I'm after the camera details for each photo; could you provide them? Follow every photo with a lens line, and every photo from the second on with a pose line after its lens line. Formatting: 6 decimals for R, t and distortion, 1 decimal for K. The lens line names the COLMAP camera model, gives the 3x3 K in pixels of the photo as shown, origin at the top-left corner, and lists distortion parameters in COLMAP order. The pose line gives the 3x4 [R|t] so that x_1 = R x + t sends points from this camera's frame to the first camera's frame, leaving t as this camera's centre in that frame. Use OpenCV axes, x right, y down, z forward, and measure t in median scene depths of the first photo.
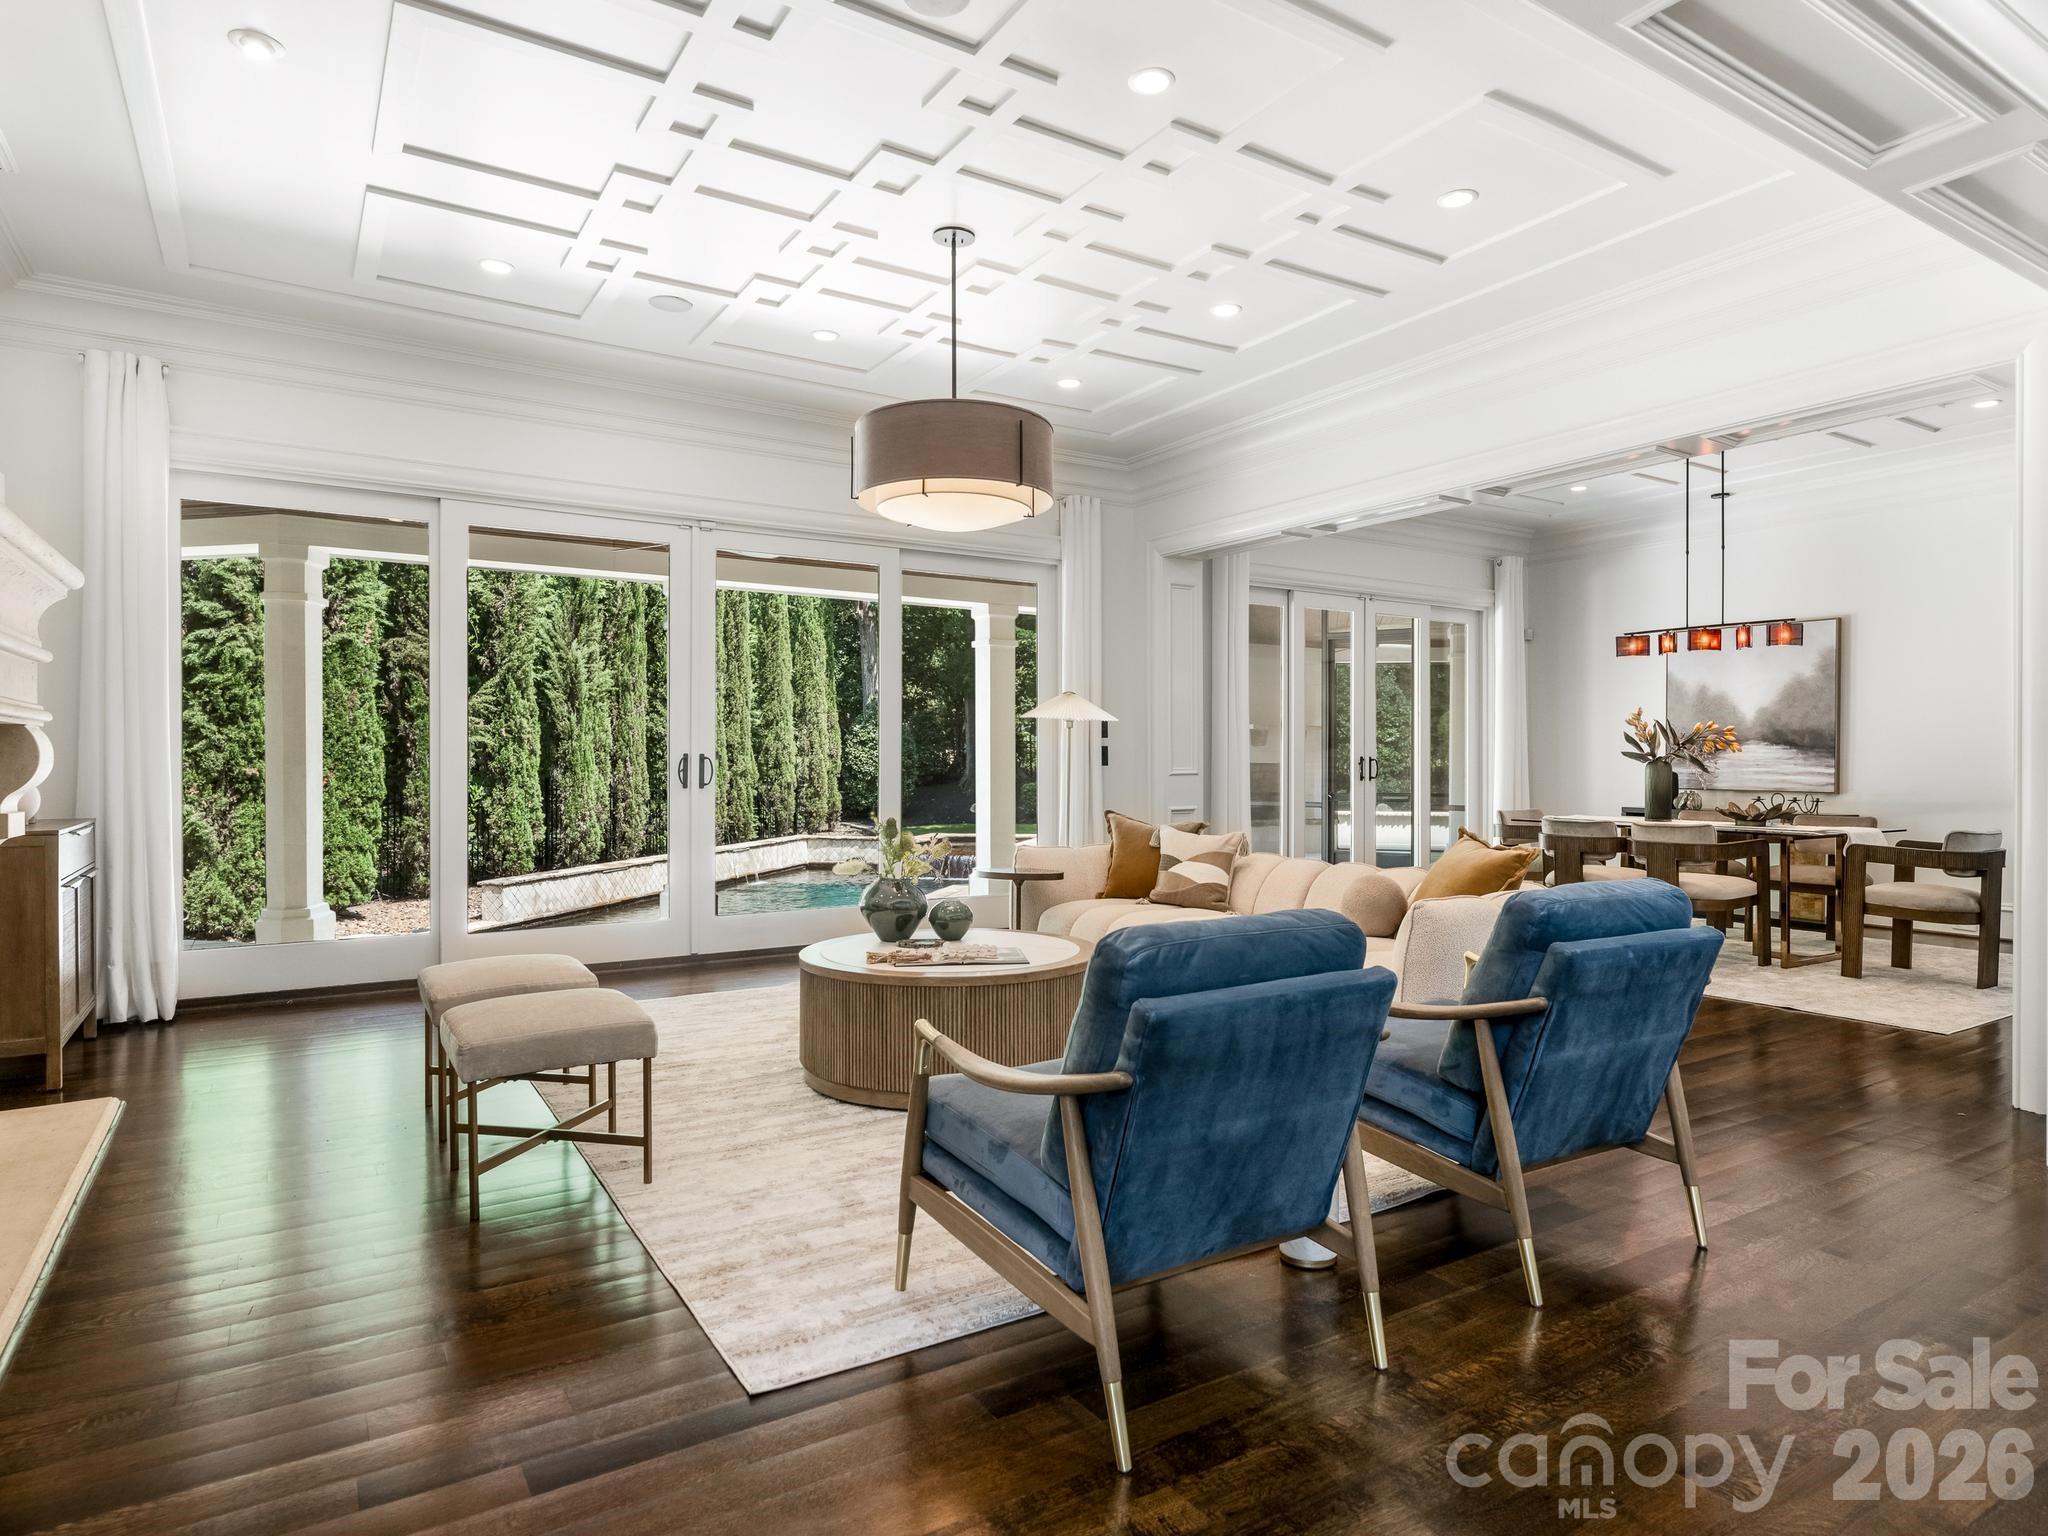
lens RADIAL K [[1343.4, 0, 1024.0], [0, 1343.4, 768.0], [0, 0, 1]] dist [0.004841, 0.000389]
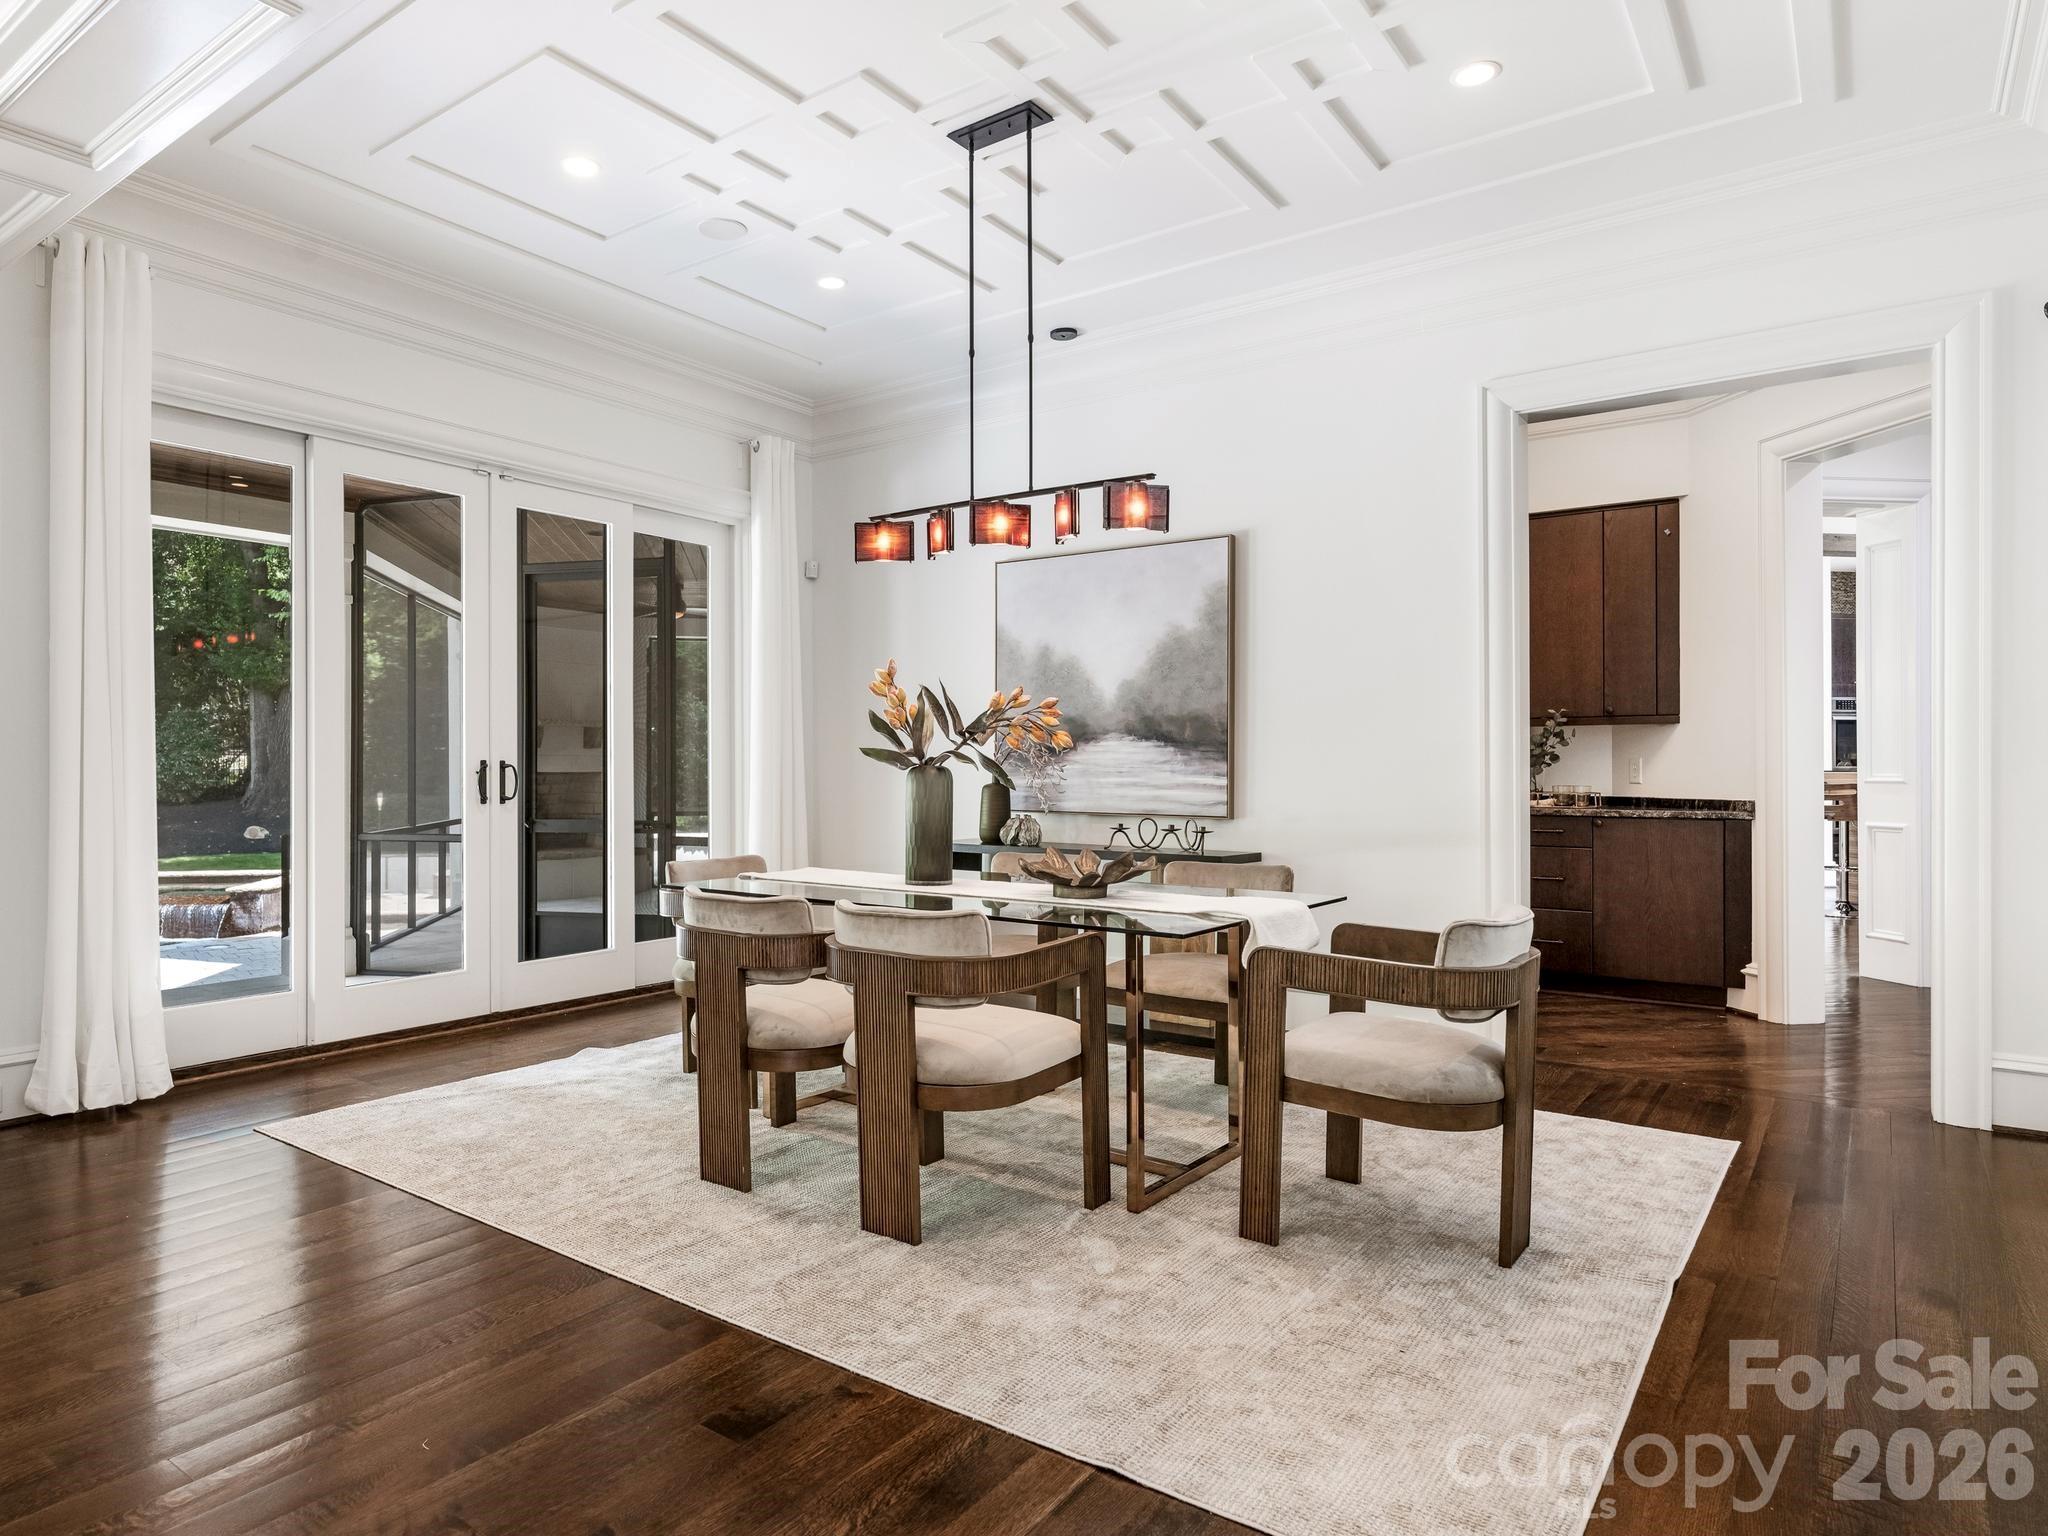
lens RADIAL K [[1198.7, 0, 1024.0], [0, 1198.7, 768.0], [0, 0, 1]] dist [-0.001369, -0.000121]
pose [[0.931231, -0.002165, 0.364422, 0.335365], [0.003883, 0.999985, -0.003981, -0.002536], [-0.364408, 0.005123, 0.931225, 0.555035]]
